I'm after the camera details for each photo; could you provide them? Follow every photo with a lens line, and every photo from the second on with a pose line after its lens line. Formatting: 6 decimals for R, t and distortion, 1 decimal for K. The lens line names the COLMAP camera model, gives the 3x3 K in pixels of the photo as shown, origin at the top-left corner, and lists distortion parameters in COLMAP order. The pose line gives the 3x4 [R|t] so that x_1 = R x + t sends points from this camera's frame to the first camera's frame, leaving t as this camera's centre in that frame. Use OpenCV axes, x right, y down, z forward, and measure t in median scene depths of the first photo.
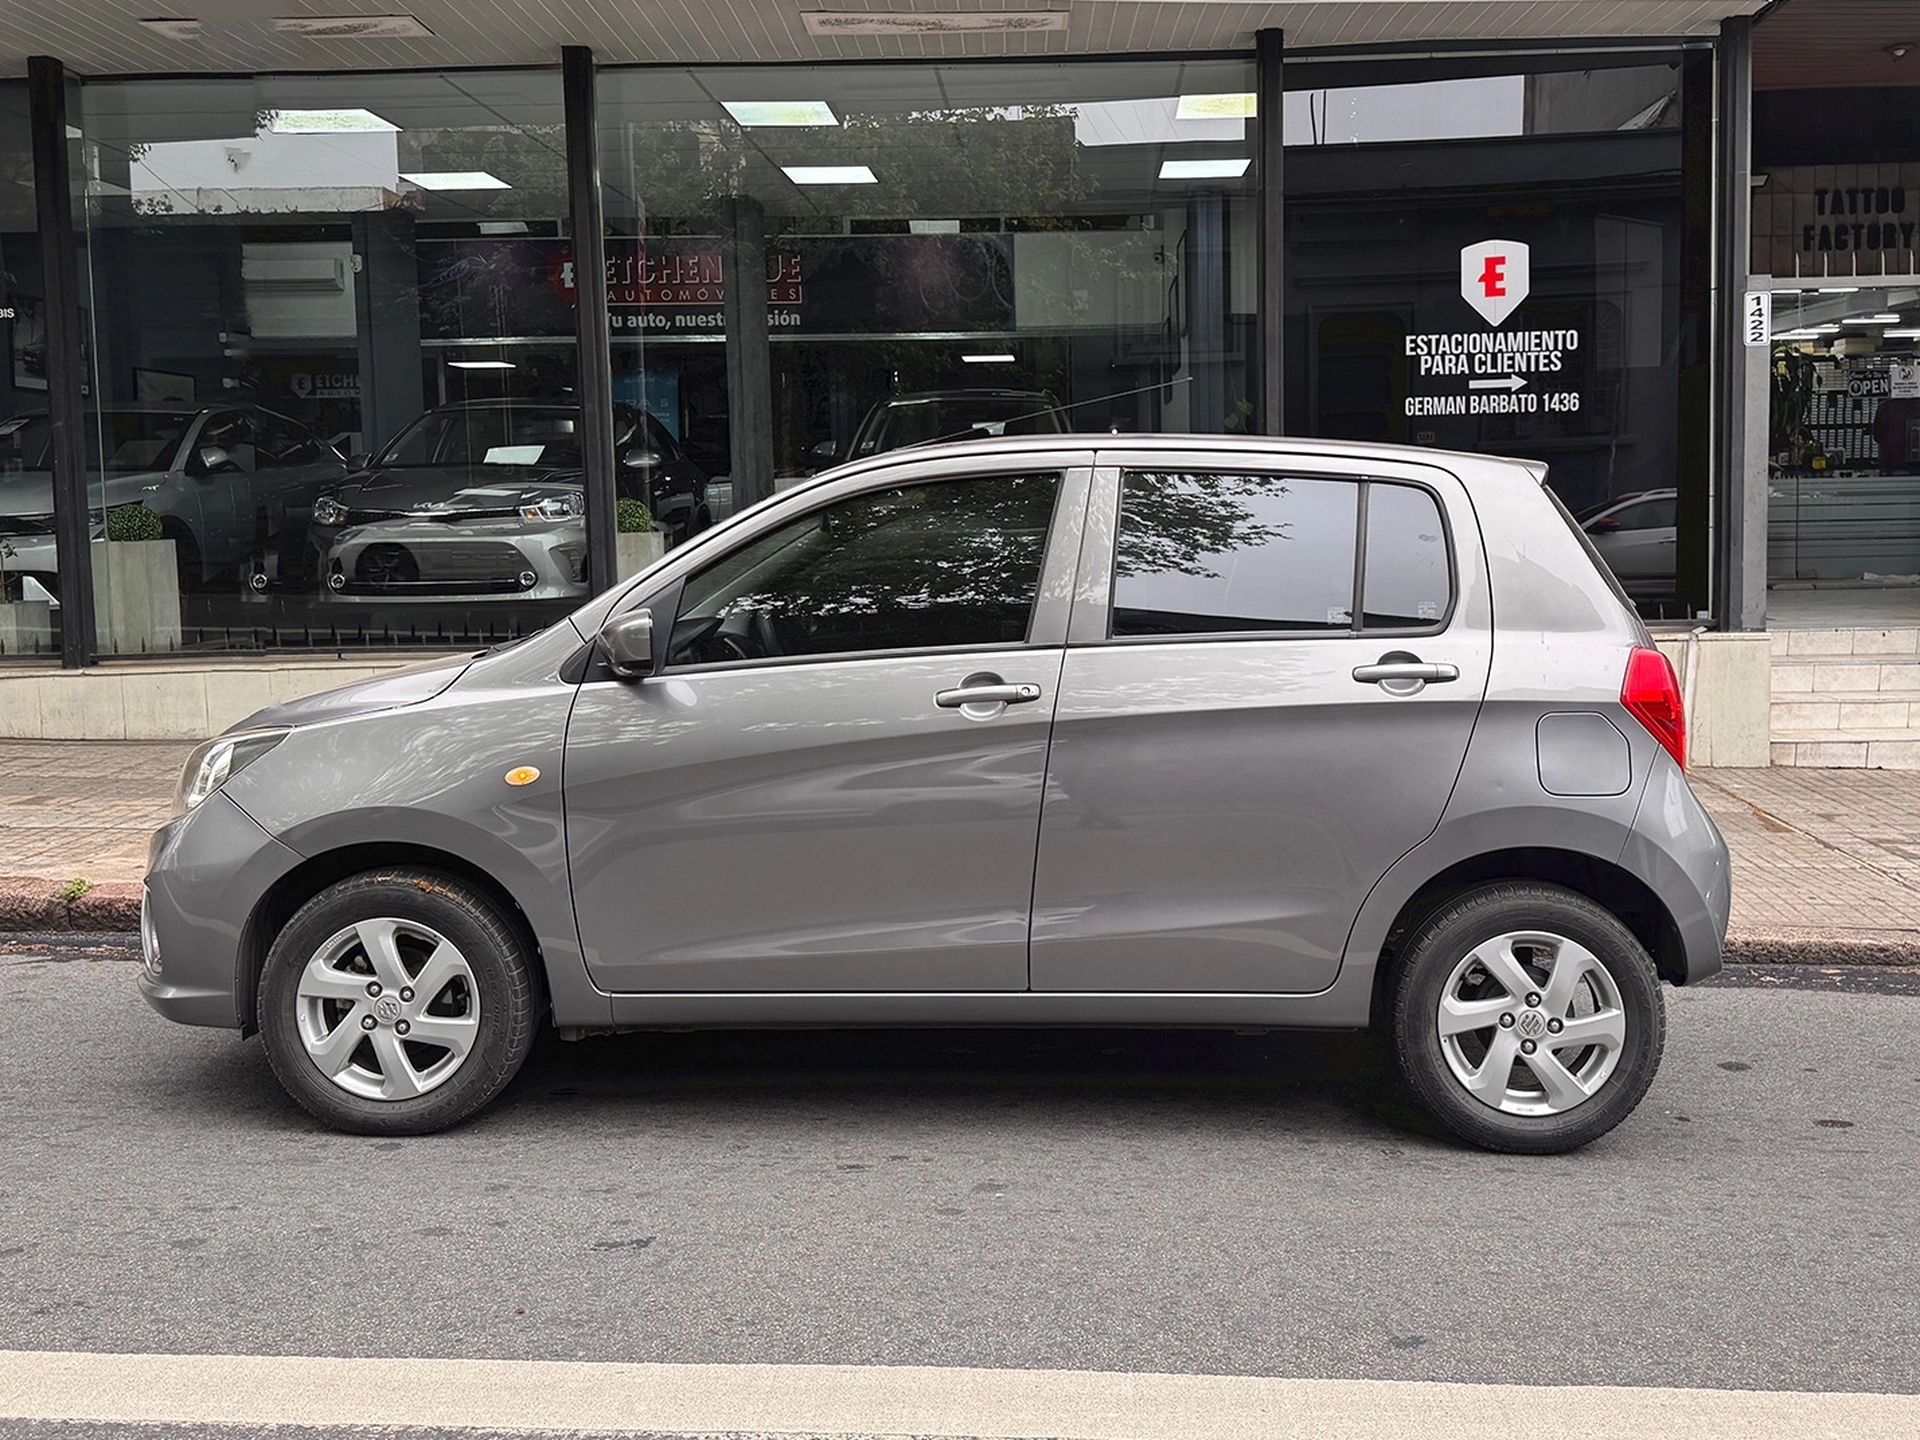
lens RADIAL K [[1649.6, 0, 1004.6], [0, 1649.6, 621.3], [0, 0, 1]] dist [0.157956, -0.276722]
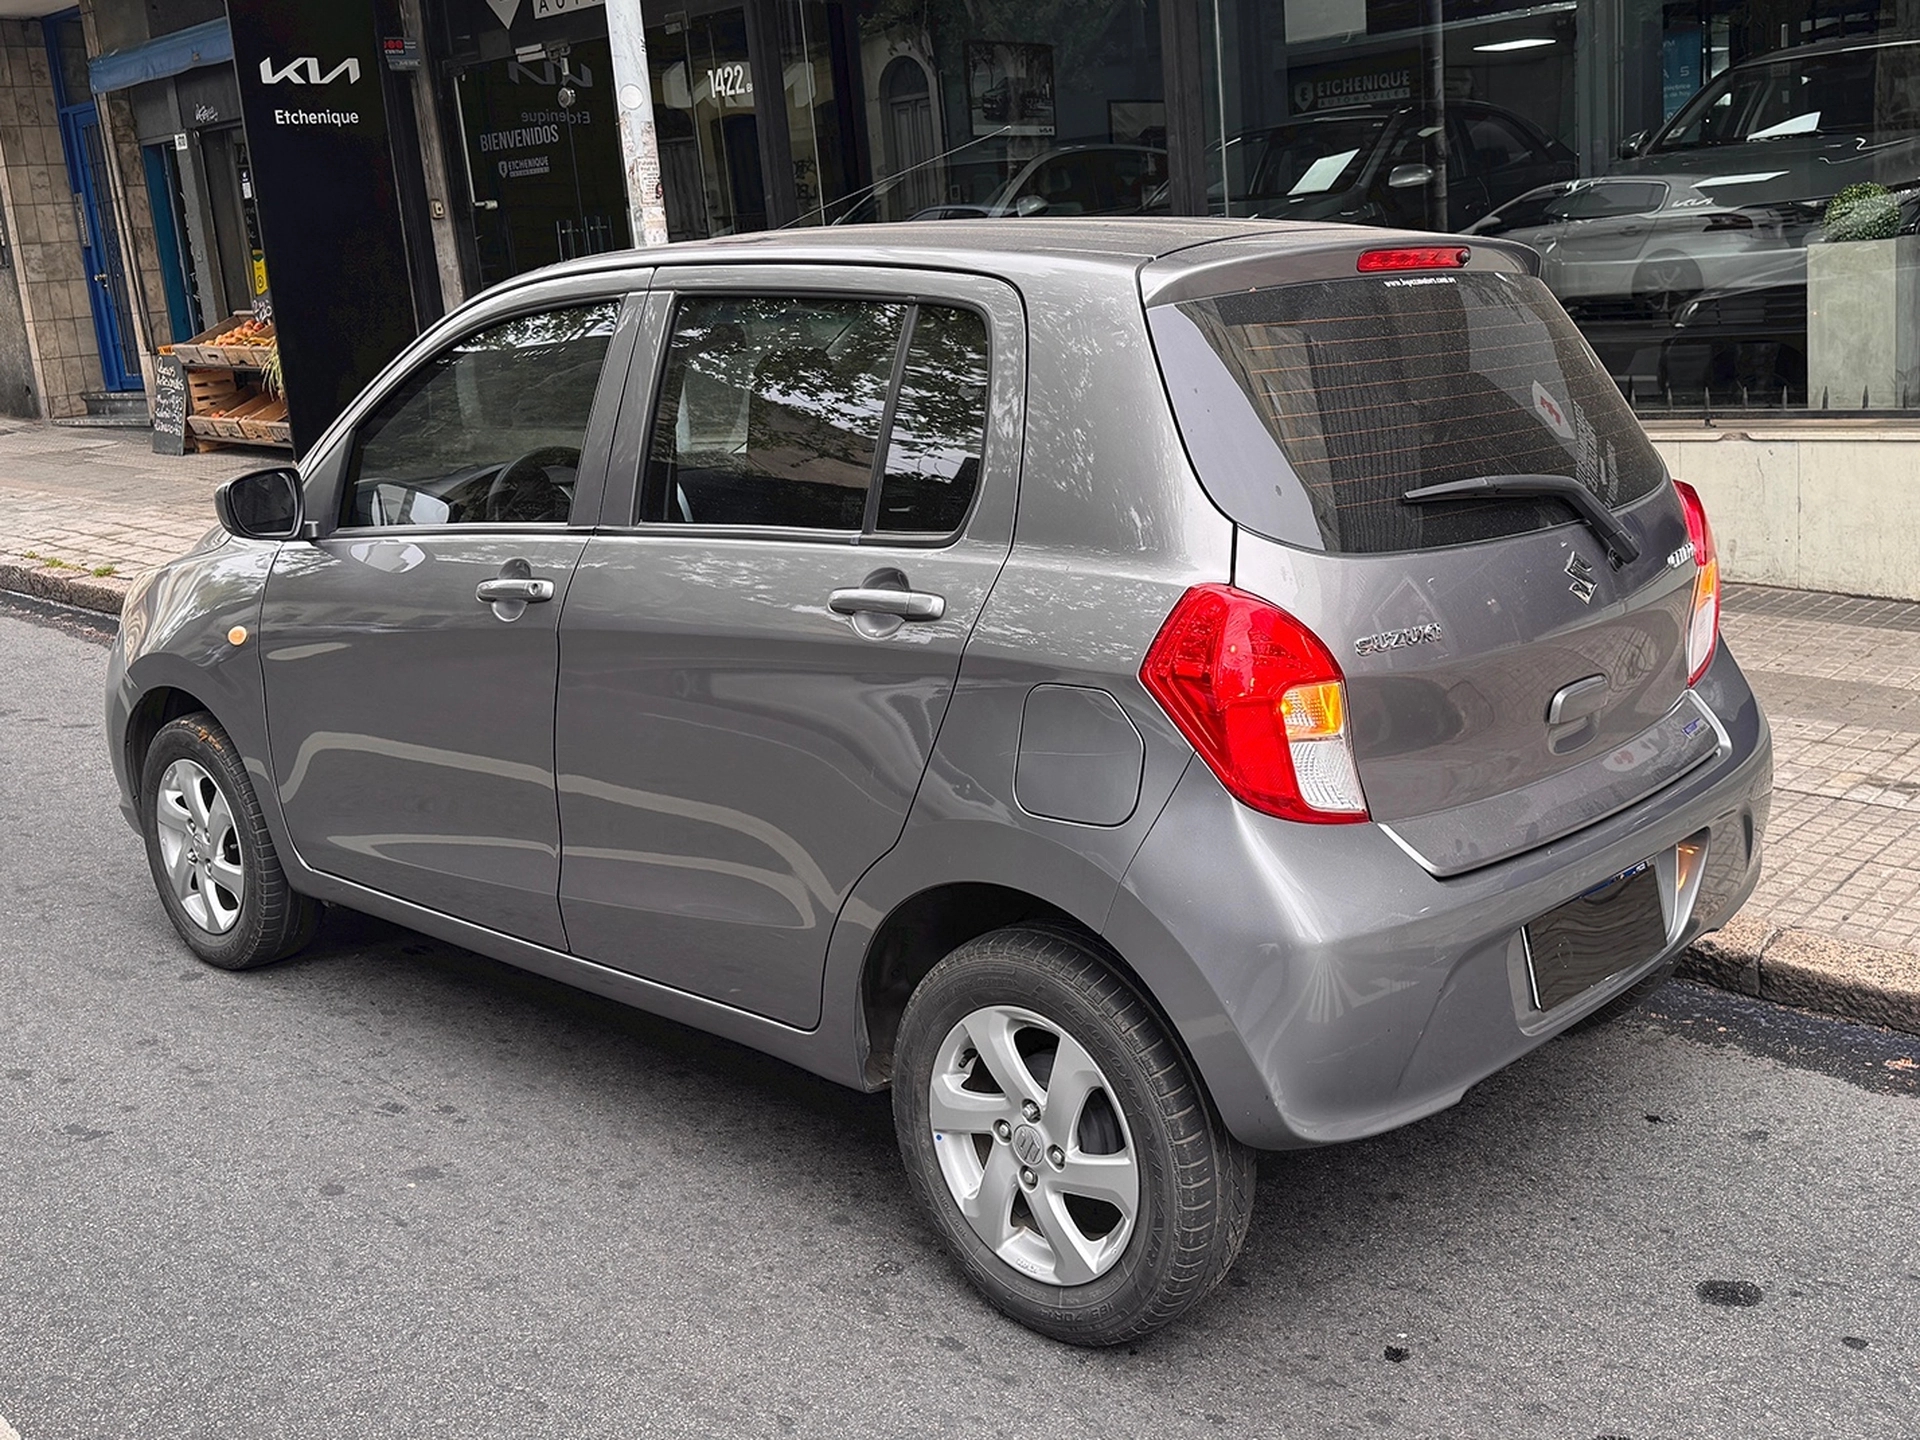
lens RADIAL K [[1845.3, 0, 1028.2], [0, 1845.3, 609.8], [0, 0, 1]] dist [0.139033, -0.257745]
pose [[0.775644, 0.078538, -0.626265, 0.309656], [0.017481, 0.989174, 0.145701, -0.030011], [0.630928, -0.123960, 0.765874, 0.192850]]
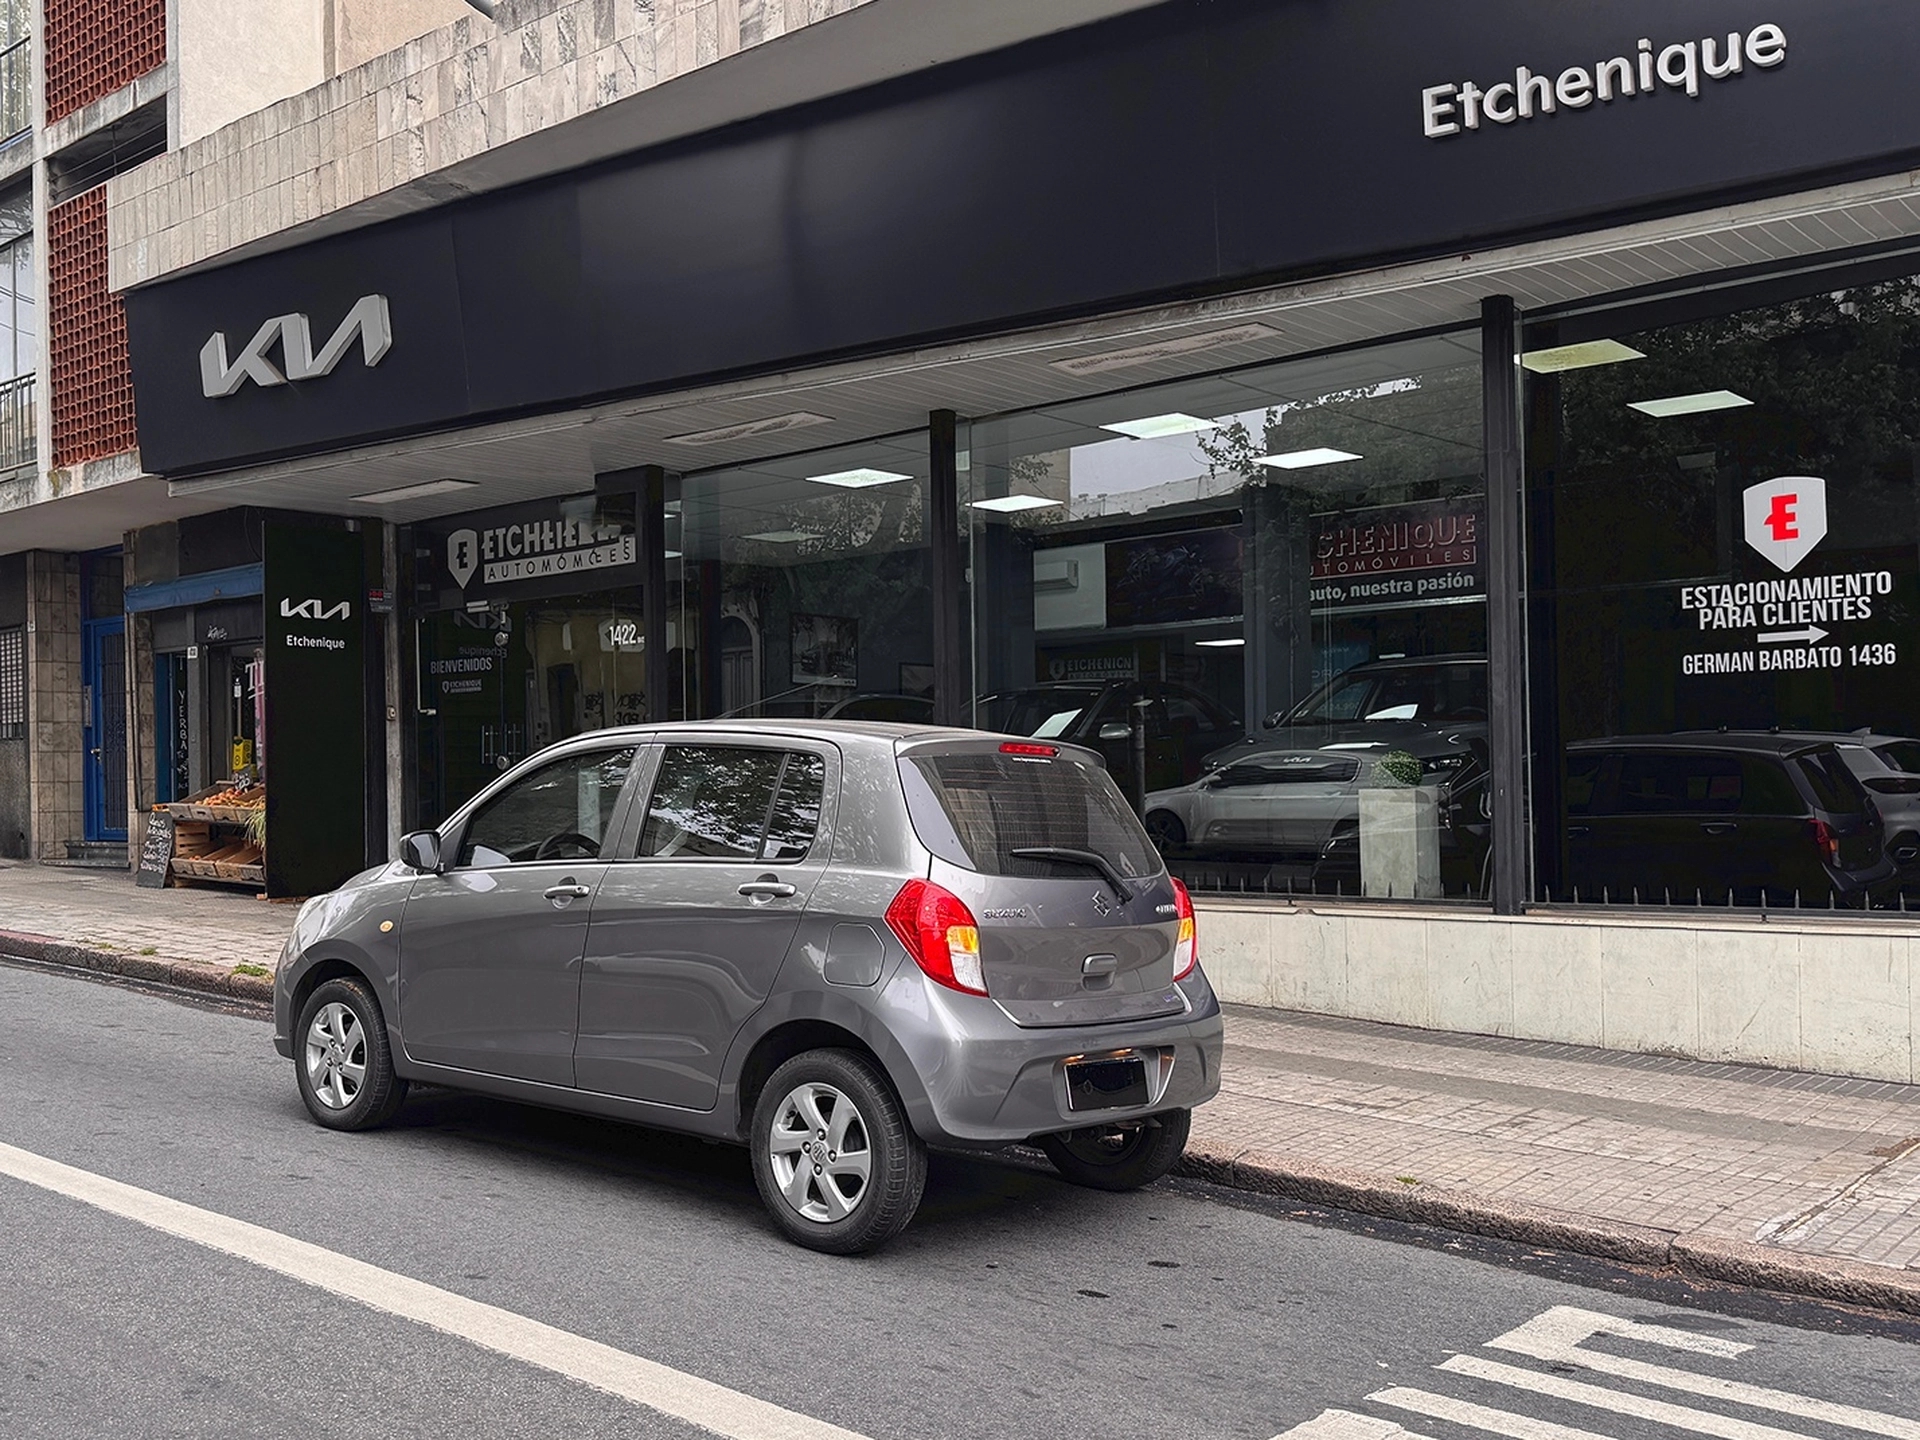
lens RADIAL K [[1717.4, 0, 778.3], [0, 1717.4, 761.6], [0, 0, 1]] dist [0.127970, -0.178031]
pose [[0.759468, -0.002185, -0.650541, 0.492509], [-0.047608, 0.997126, -0.058929, 0.003703], [0.648800, 0.075726, 0.757182, -0.041795]]
